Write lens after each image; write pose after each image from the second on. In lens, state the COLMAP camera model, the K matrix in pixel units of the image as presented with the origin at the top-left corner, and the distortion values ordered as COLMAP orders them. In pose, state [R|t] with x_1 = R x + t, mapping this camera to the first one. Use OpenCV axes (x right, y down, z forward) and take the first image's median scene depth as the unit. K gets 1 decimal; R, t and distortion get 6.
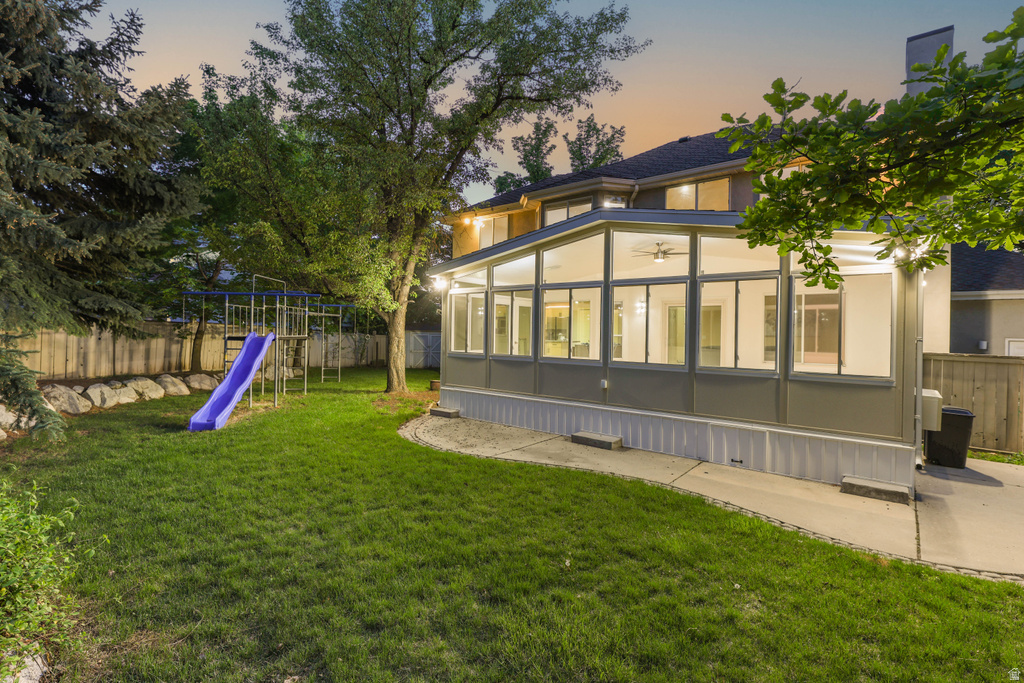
lens RADIAL K [[476.0, 0, 517.5], [0, 476.0, 337.1], [0, 0, 1]] dist [-0.000682, -0.000480]
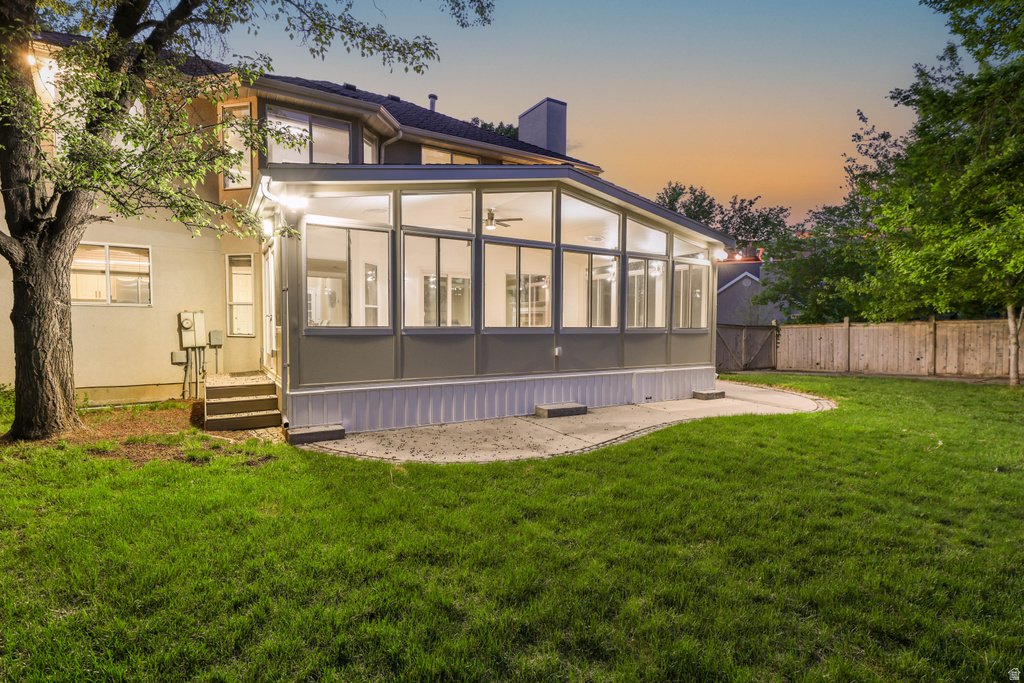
lens RADIAL K [[476.0, 0, 517.5], [0, 476.0, 337.1], [0, 0, 1]] dist [-0.000682, -0.000480]
pose [[0.366085, -0.048119, 0.929336, -0.610162], [0.005204, 0.998752, 0.049663, 0.016619], [-0.930567, -0.013345, 0.365879, 0.590483]]
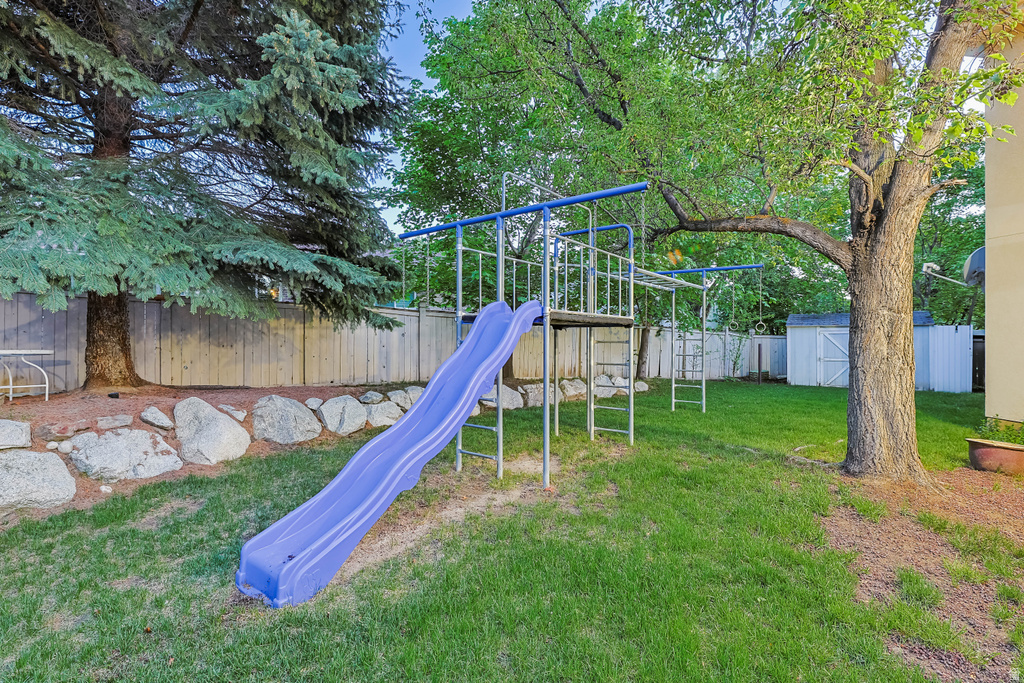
lens RADIAL K [[451.2, 0, 510.5], [0, 451.2, 337.3], [0, 0, 1]] dist [0.000295, -0.000180]
pose [[0.726058, -0.015298, -0.687464, -0.281957], [0.005525, 0.999850, -0.016415, 0.028730], [0.687612, 0.008120, 0.726033, 0.740498]]
